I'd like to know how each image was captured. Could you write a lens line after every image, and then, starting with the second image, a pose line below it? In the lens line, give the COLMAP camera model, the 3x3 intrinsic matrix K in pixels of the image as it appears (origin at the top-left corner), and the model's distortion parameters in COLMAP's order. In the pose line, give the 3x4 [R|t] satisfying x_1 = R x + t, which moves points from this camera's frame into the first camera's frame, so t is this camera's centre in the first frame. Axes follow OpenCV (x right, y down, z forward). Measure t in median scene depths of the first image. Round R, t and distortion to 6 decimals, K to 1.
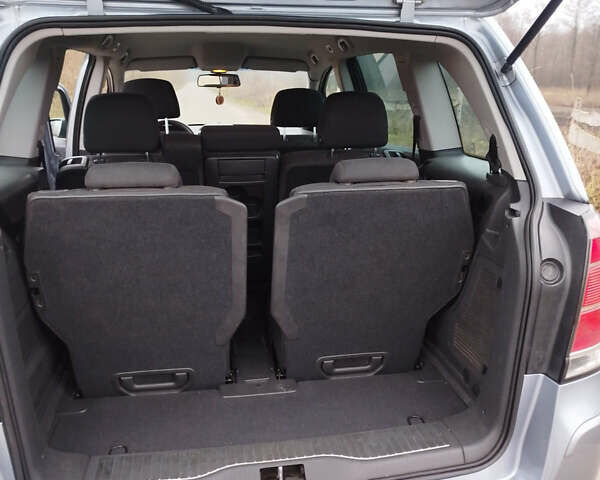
lens RADIAL K [[562.7, 0, 300.0], [0, 562.7, 240.0], [0, 0, 1]] dist [-0.004796, -0.007490]
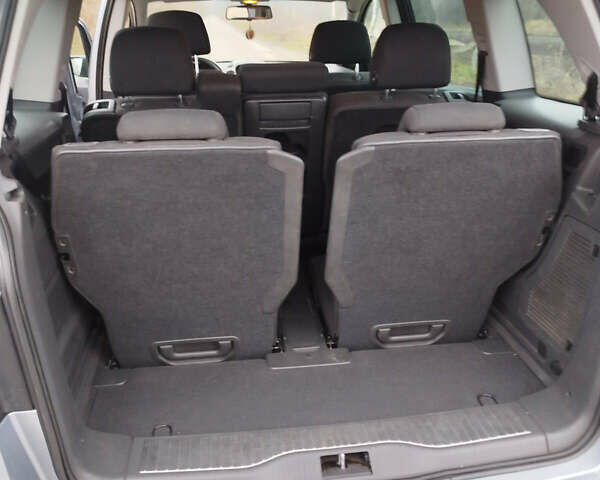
lens RADIAL K [[562.7, 0, 300.0], [0, 562.7, 240.0], [0, 0, 1]] dist [-0.004796, -0.007490]
pose [[0.999354, 0.005655, -0.035489, -0.060567], [-0.001840, 0.994300, 0.106607, -0.027731], [0.035889, -0.106473, 0.993668, 0.116688]]
